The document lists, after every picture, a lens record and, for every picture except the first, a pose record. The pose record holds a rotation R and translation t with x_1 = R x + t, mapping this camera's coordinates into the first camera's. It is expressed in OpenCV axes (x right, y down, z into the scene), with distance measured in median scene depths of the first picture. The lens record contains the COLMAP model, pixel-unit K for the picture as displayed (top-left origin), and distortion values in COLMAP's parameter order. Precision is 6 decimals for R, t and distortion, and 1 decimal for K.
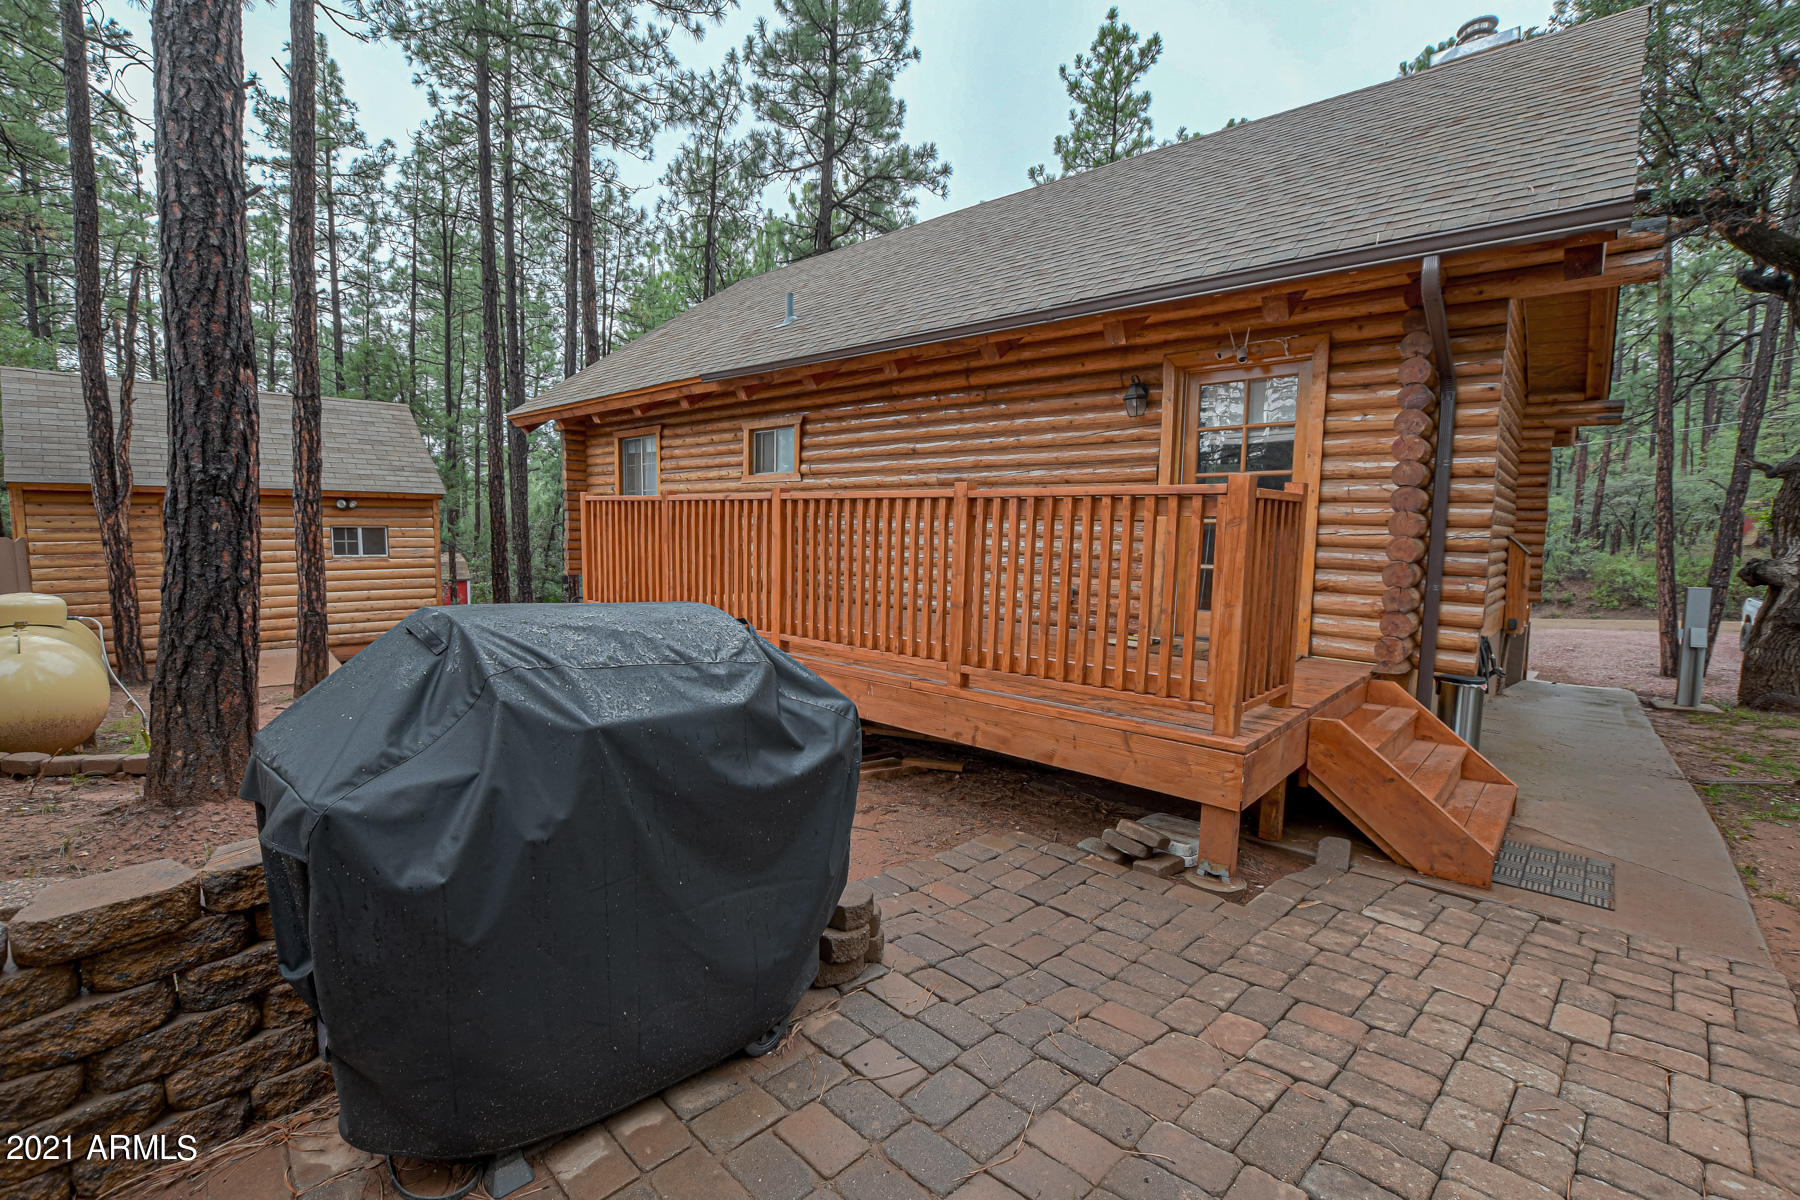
lens RADIAL K [[792.0, 0, 893.7], [0, 792.0, 606.4], [0, 0, 1]] dist [-0.031938, 0.004989]
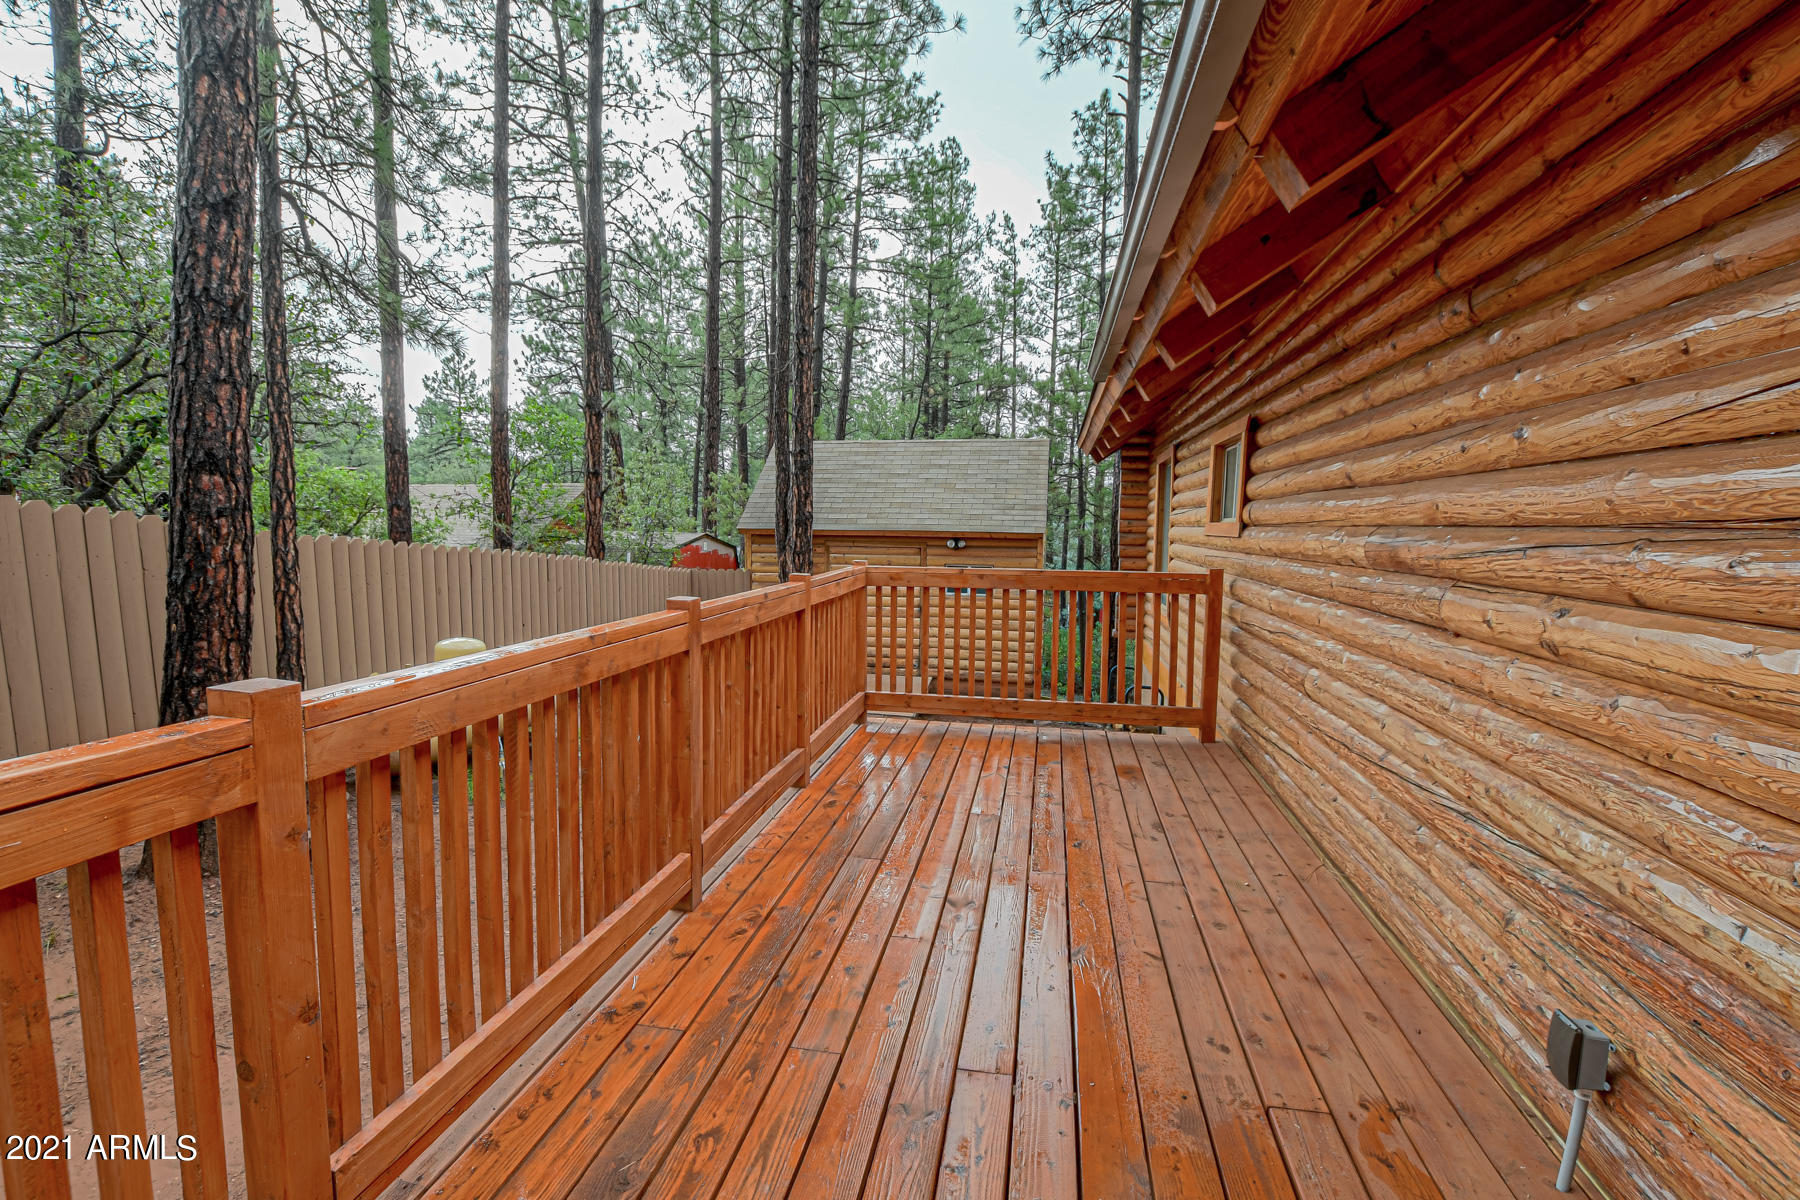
lens RADIAL K [[814.1, 0, 897.3], [0, 814.1, 599.1], [0, 0, 1]] dist [-0.033960, 0.005543]
pose [[0.523786, 0.072170, -0.848787, 0.211592], [-0.095842, 0.995071, 0.025464, -0.098508], [0.846441, 0.068012, 0.528121, 0.468560]]
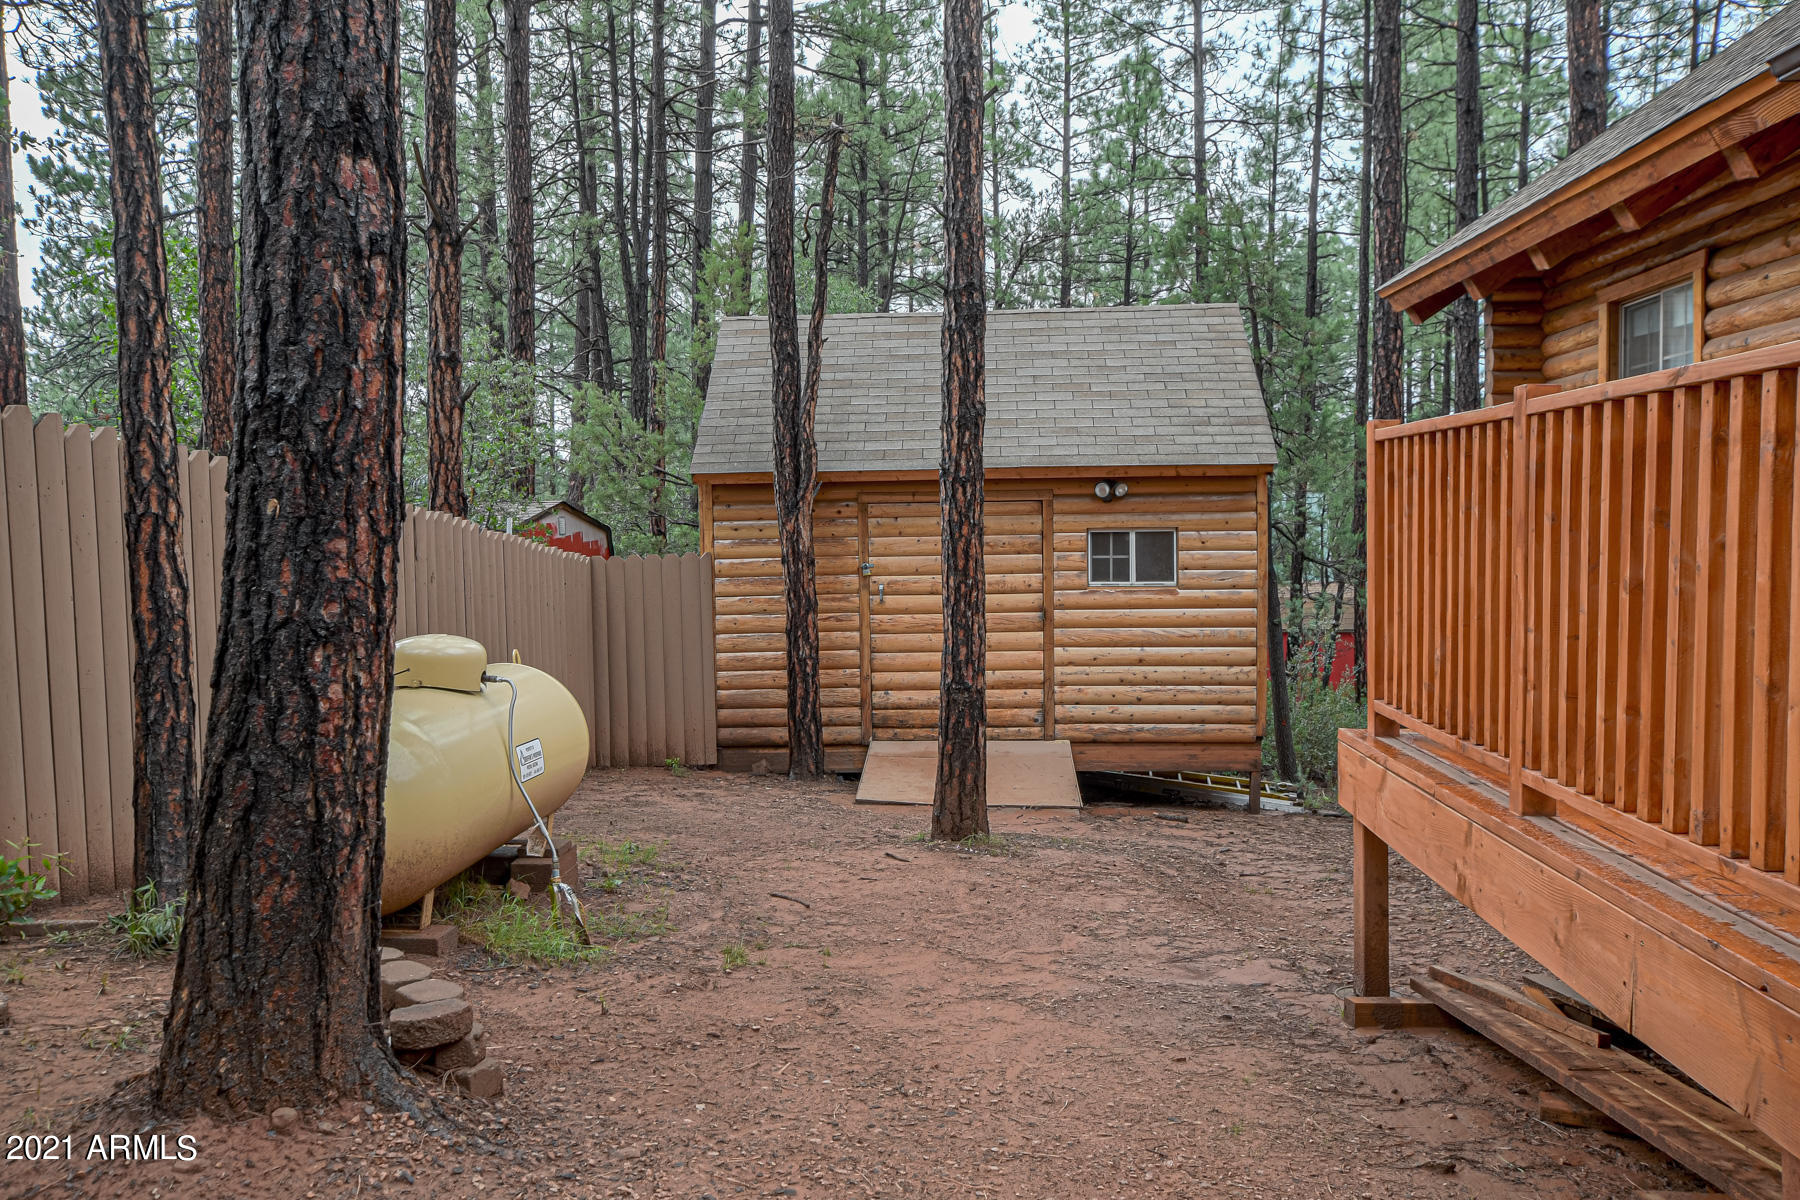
lens RADIAL K [[1470.2, 0, 893.1], [0, 1470.2, 604.3], [0, 0, 1]] dist [-0.003893, 0.034021]
pose [[0.637871, 0.016660, -0.769963, 0.009733], [-0.057978, 0.997968, -0.026438, -0.016537], [0.767957, 0.061505, 0.637541, 0.271565]]
